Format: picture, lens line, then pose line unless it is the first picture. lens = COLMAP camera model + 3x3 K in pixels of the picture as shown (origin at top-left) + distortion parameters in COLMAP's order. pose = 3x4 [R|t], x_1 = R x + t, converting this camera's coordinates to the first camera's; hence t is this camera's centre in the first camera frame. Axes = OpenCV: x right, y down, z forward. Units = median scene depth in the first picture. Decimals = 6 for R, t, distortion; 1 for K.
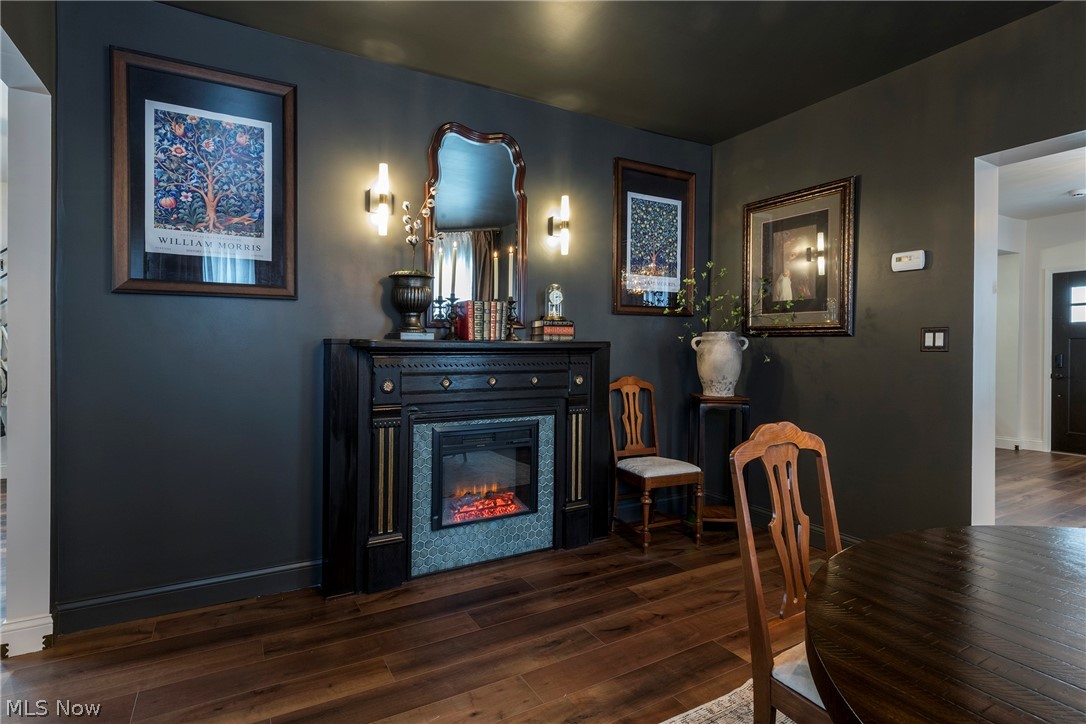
lens RADIAL K [[534.5, 0, 530.7], [0, 534.5, 353.0], [0, 0, 1]] dist [0.002961, -0.000503]
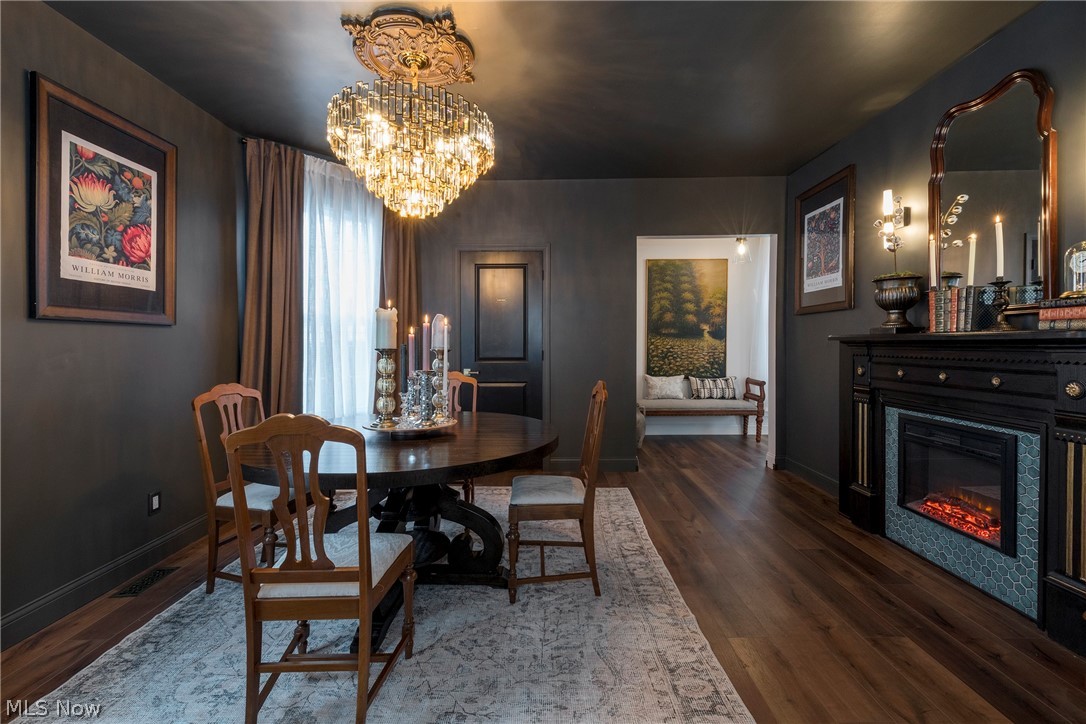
lens RADIAL K [[461.8, 0, 544.0], [0, 461.8, 343.6], [0, 0, 1]] dist [0.000833, 0.000099]
pose [[-0.489786, -0.000618, -0.871843, 0.990779], [-0.004158, 0.999990, 0.001628, -0.002590], [0.871833, 0.004423, -0.489783, 0.808931]]
